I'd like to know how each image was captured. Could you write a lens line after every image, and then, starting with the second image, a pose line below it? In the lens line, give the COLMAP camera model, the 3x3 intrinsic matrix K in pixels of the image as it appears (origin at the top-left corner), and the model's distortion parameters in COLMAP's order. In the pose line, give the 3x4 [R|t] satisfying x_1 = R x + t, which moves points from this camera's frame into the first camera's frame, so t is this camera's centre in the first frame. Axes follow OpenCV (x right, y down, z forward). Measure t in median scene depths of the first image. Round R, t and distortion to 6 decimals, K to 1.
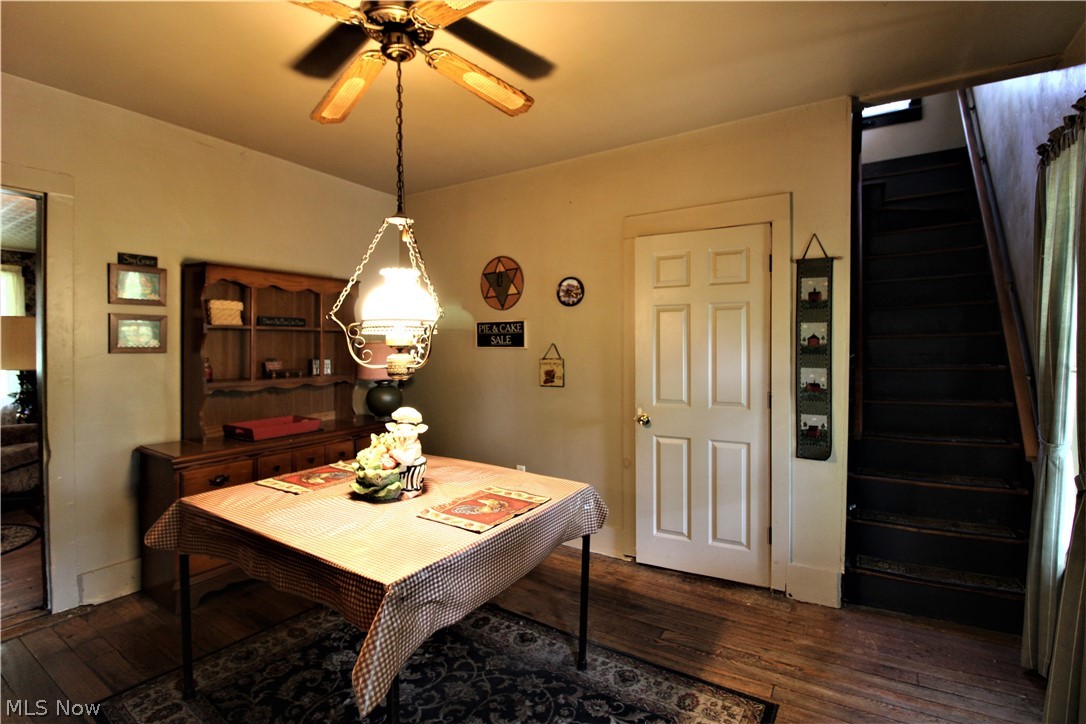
lens RADIAL K [[496.3, 0, 542.9], [0, 496.3, 352.4], [0, 0, 1]] dist [-0.010158, -0.000083]
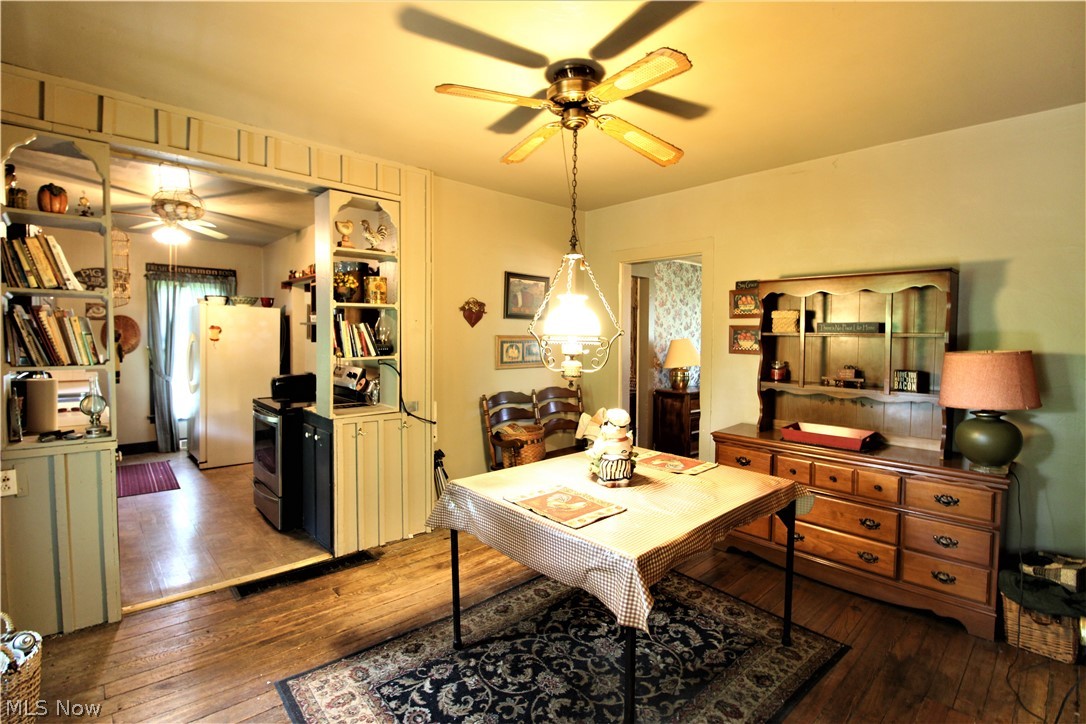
lens RADIAL K [[502.6, 0, 543.7], [0, 502.6, 350.0], [0, 0, 1]] dist [-0.000047, -0.013452]
pose [[-0.260886, 0.030316, -0.964894, 0.666481], [-0.022039, 0.999059, 0.037349, -0.050003], [0.965118, 0.031009, -0.259972, 0.850694]]
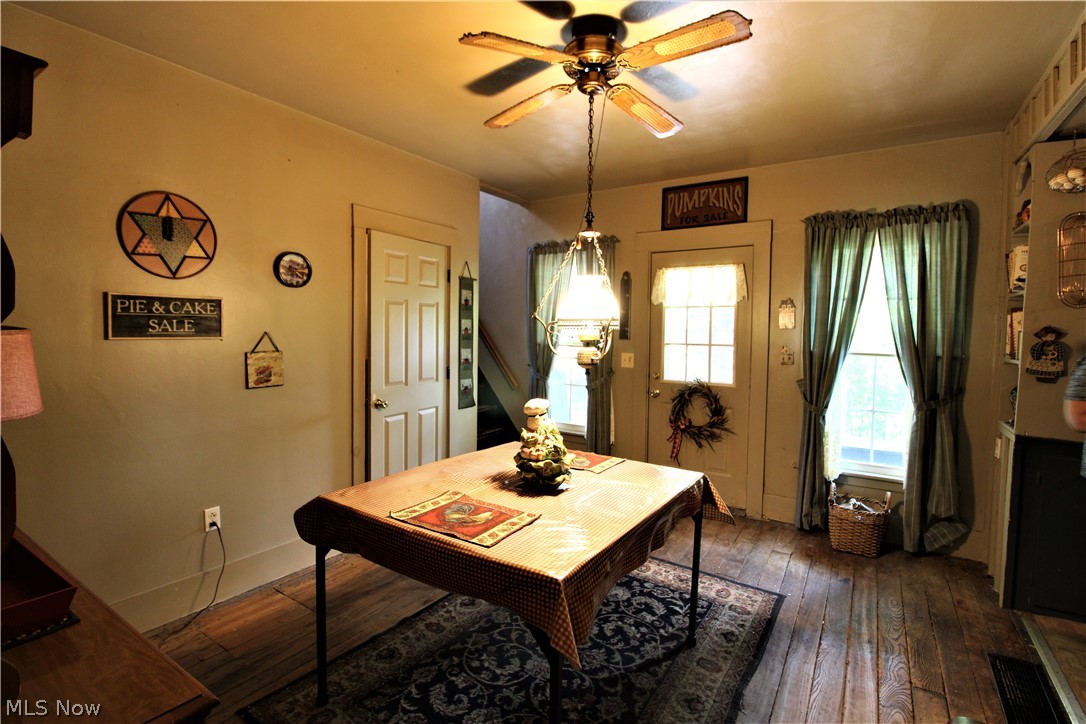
lens RADIAL K [[502.6, 0, 543.7], [0, 502.6, 350.0], [0, 0, 1]] dist [-0.000047, -0.013452]
pose [[0.017228, -0.040930, 0.999013, -1.006913], [0.000198, 0.999162, 0.040933, -0.028750], [-0.999852, -0.000507, 0.017222, 0.726727]]
